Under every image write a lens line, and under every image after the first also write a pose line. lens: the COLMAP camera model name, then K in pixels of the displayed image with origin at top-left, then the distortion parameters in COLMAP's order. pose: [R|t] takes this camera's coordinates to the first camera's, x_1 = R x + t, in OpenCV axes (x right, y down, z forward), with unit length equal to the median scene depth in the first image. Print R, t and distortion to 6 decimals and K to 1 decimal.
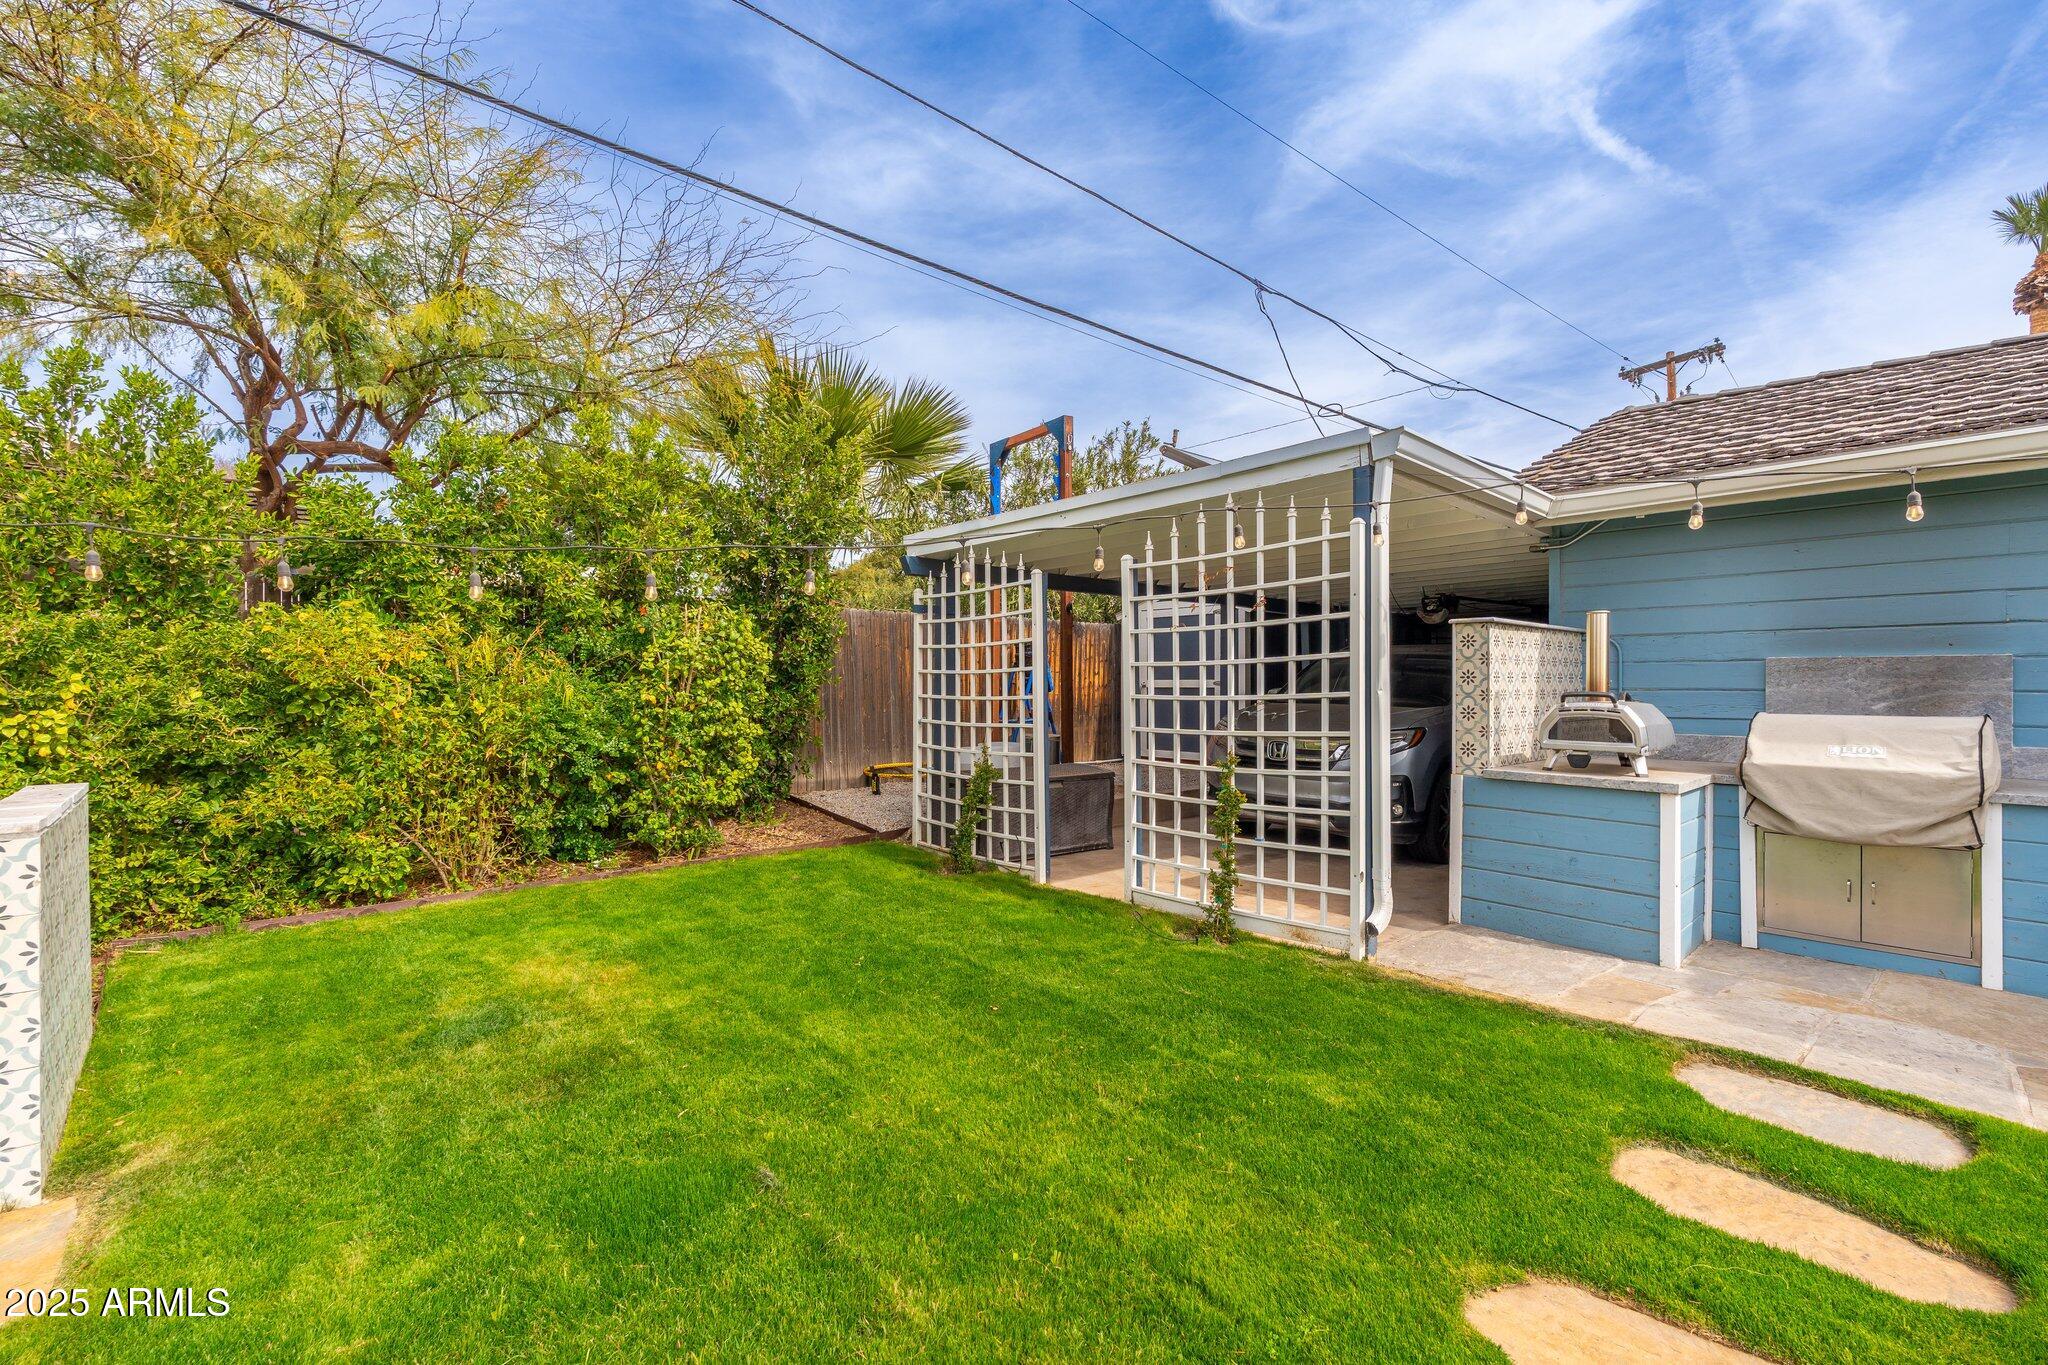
lens RADIAL K [[900.2, 0, 1028.9], [0, 900.2, 680.8], [0, 0, 1]] dist [-0.003720, 0.000392]
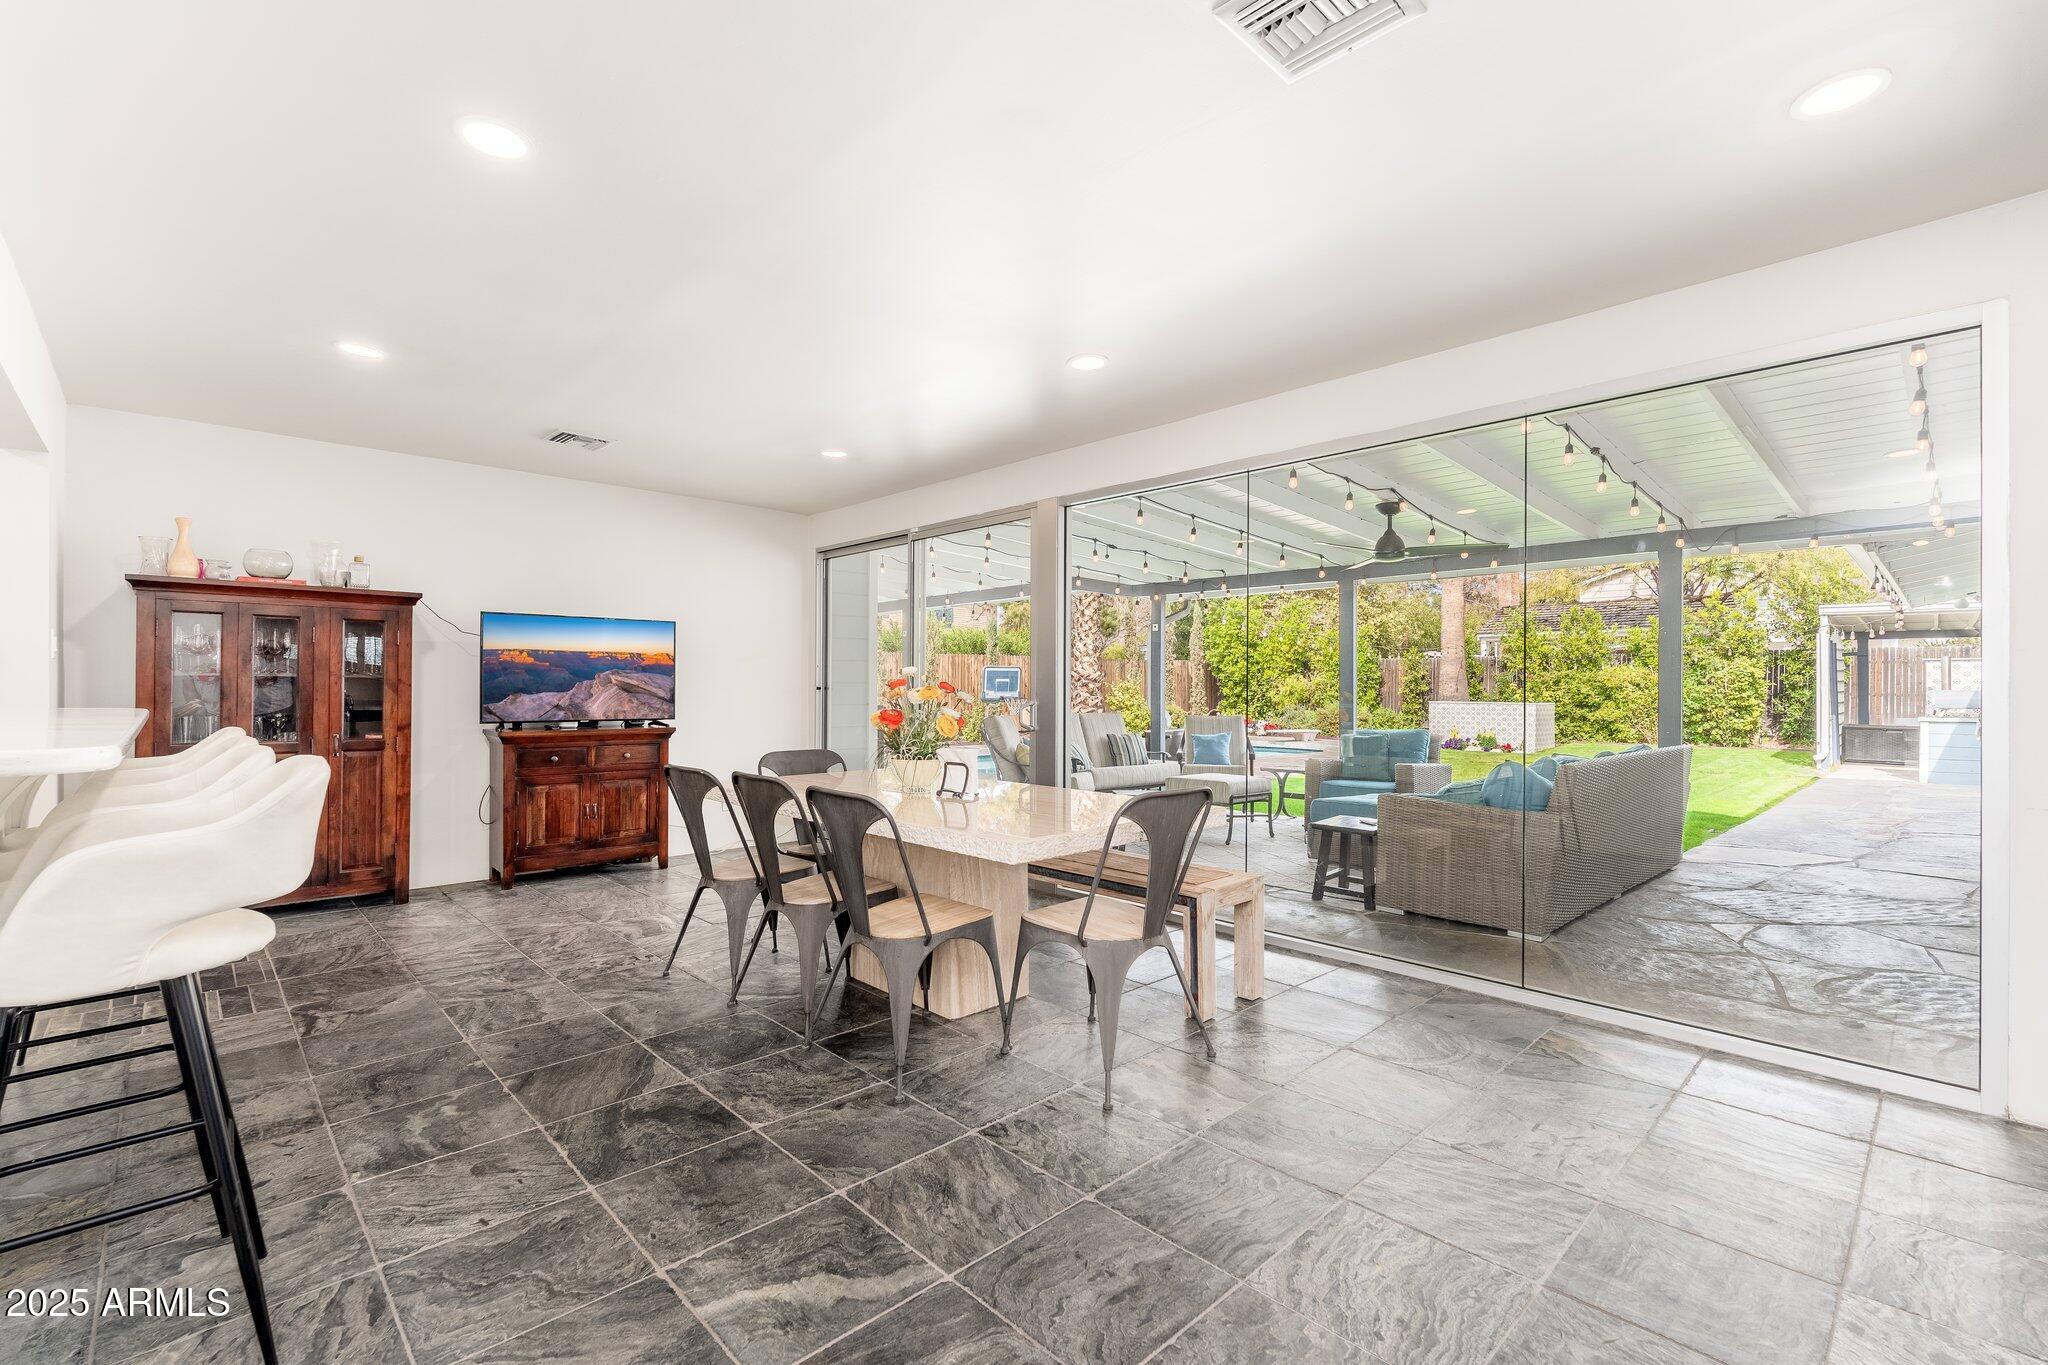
lens RADIAL K [[900.2, 0, 1025.3], [0, 900.2, 684.8], [0, 0, 1]] dist [-0.003720, 0.000392]
pose [[0.013149, -0.006663, -0.999891, 3.123171], [-0.000581, 0.999978, -0.006671, 0.024136], [0.999913, 0.000669, 0.013145, -1.650458]]
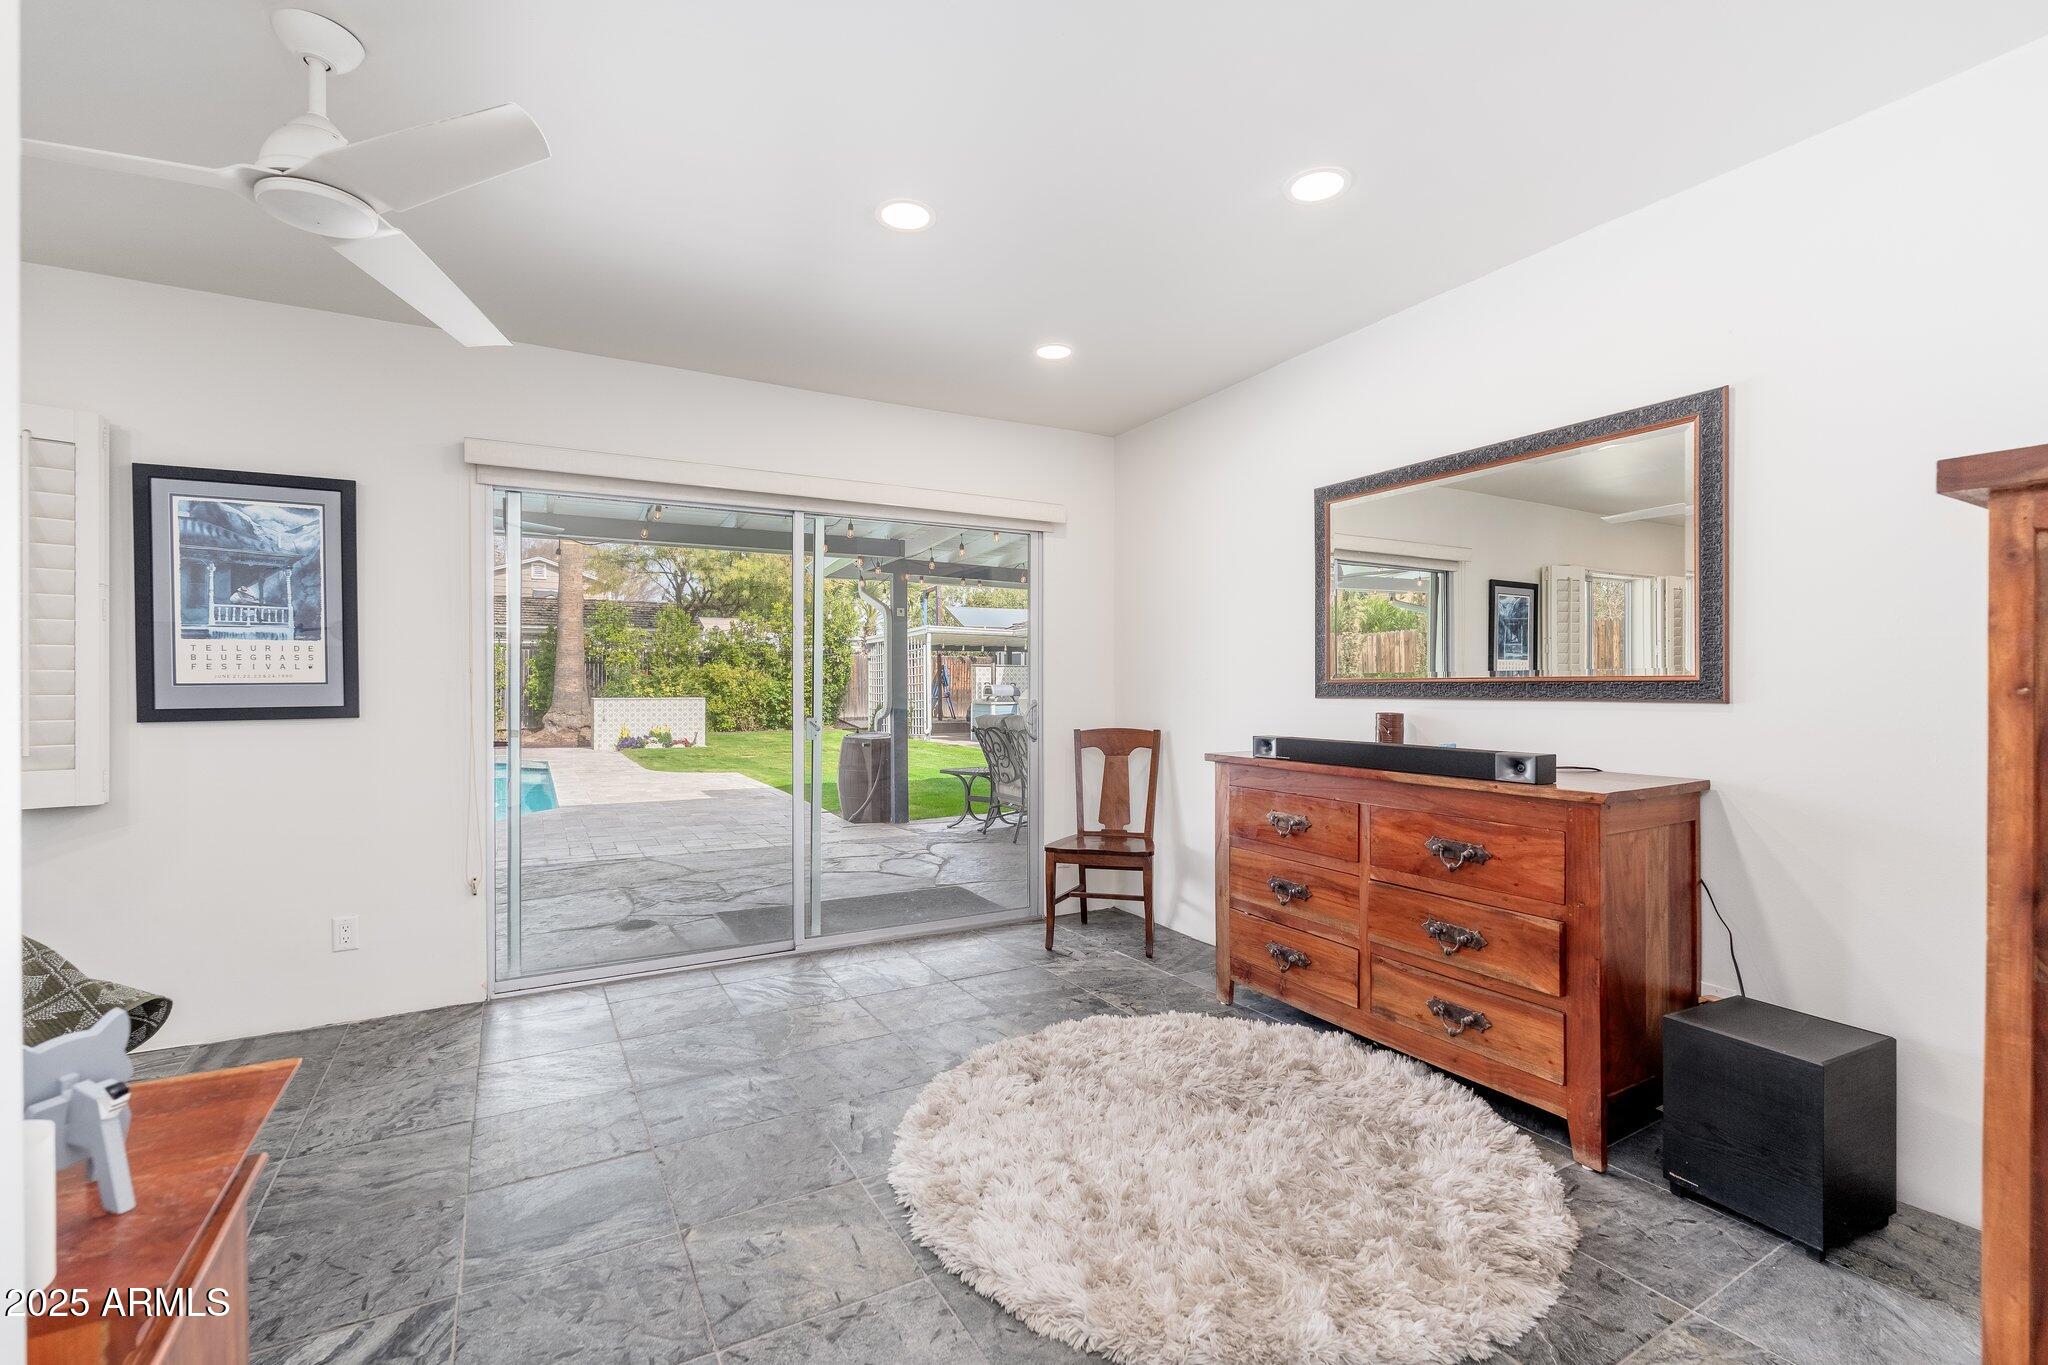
lens RADIAL K [[900.2, 0, 1018.8], [0, 900.2, 686.9], [0, 0, 1]] dist [-0.003720, 0.000392]
pose [[0.969898, 0.000628, -0.243513, 1.684743], [0.000541, 0.999989, 0.004733, 0.008887], [0.243513, -0.004722, 0.969886, -2.868869]]
